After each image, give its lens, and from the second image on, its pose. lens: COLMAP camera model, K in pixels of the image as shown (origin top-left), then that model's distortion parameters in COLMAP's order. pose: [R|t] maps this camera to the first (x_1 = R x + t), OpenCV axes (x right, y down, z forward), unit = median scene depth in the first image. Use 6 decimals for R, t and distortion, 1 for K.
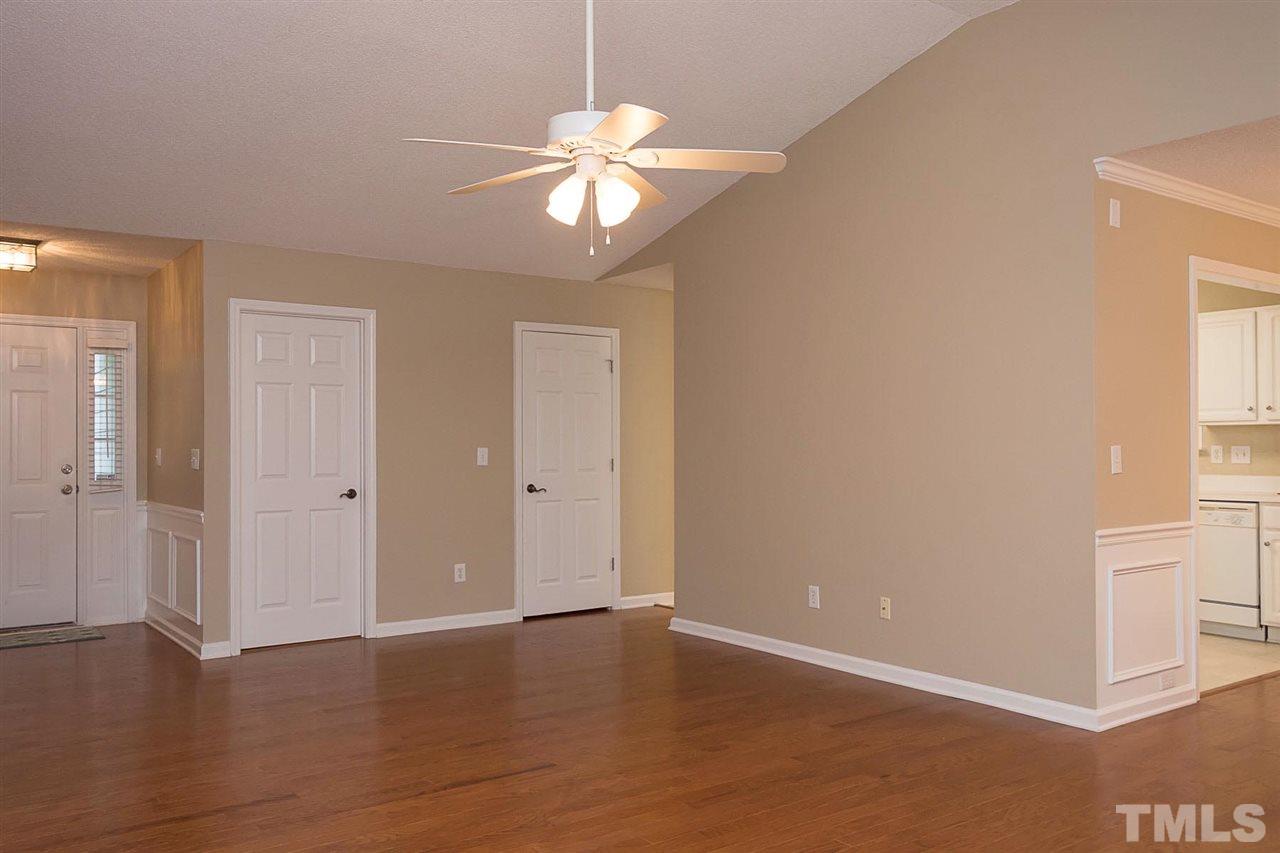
lens RADIAL K [[1015.4, 0, 665.4], [0, 1015.4, 429.6], [0, 0, 1]] dist [0.003218, 0.002346]
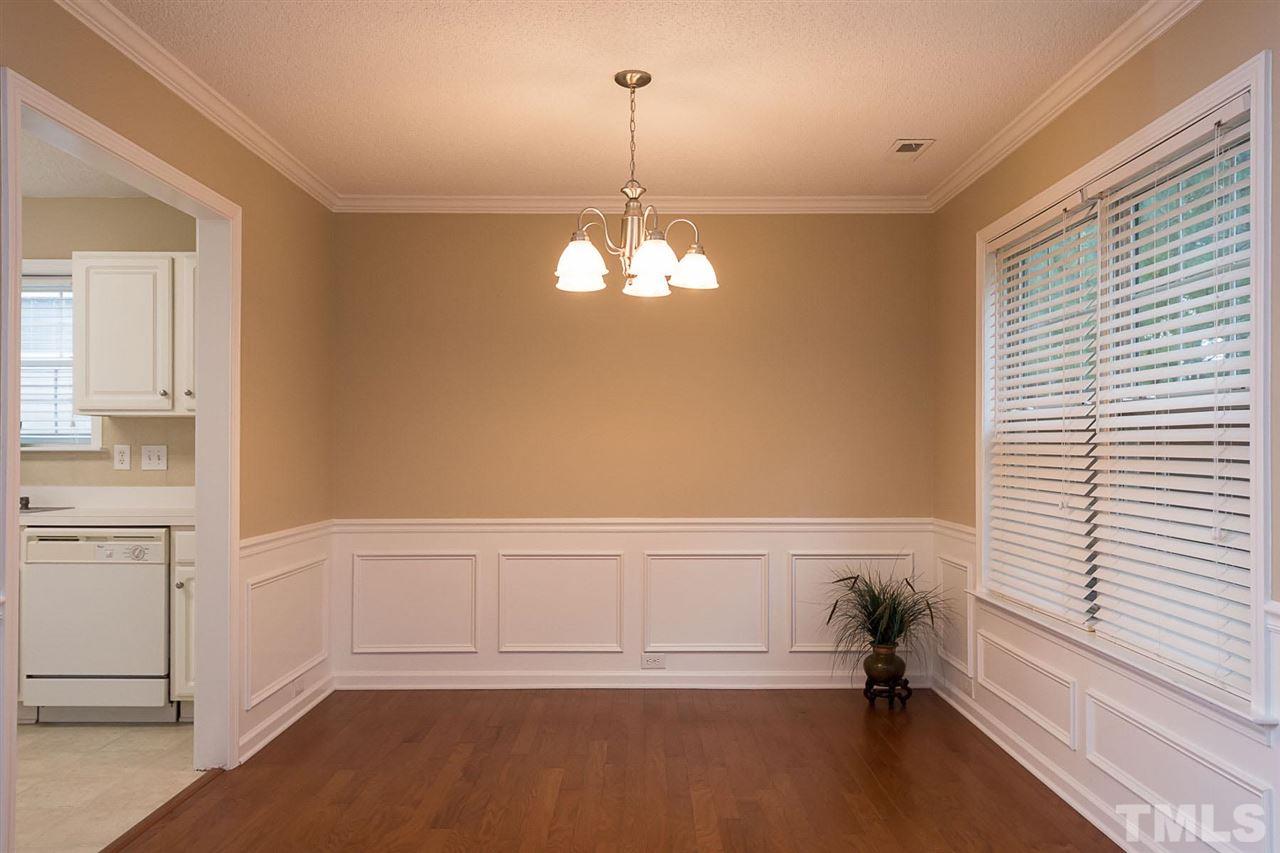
lens RADIAL K [[941.8, 0, 640.4], [0, 941.8, 450.9], [0, 0, 1]] dist [0.006977, 0.002770]
pose [[0.588818, -0.001725, 0.808264, 0.246083], [-0.016730, 0.999757, 0.014321, 0.004933], [-0.808092, -0.021954, 0.588647, 0.352765]]
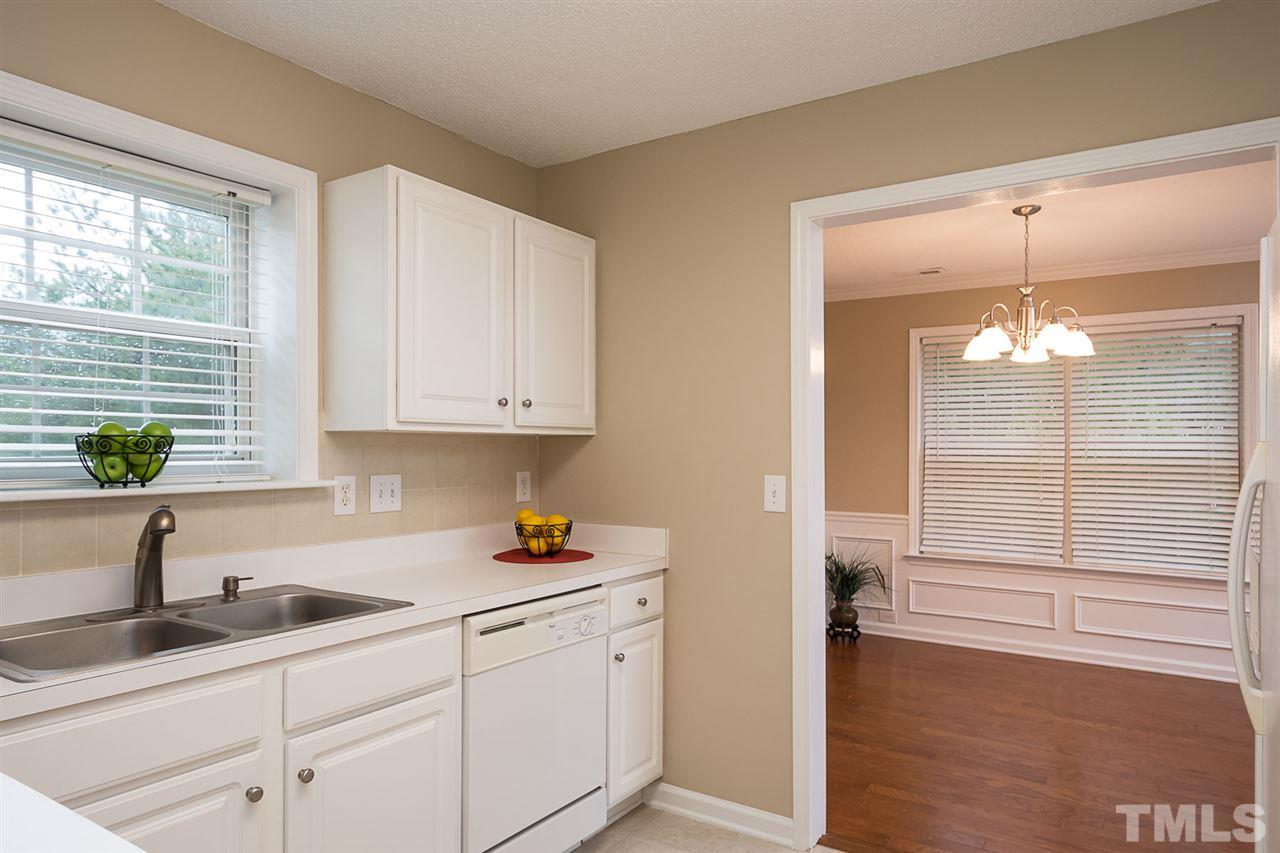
lens RADIAL K [[822.0, 0, 656.6], [0, 822.0, 441.6], [0, 0, 1]] dist [0.002223, 0.000725]
pose [[-0.355405, 0.010364, 0.934655, 0.171340], [-0.019767, 0.999632, -0.018601, 0.005325], [-0.934503, -0.025086, -0.355070, 1.106561]]
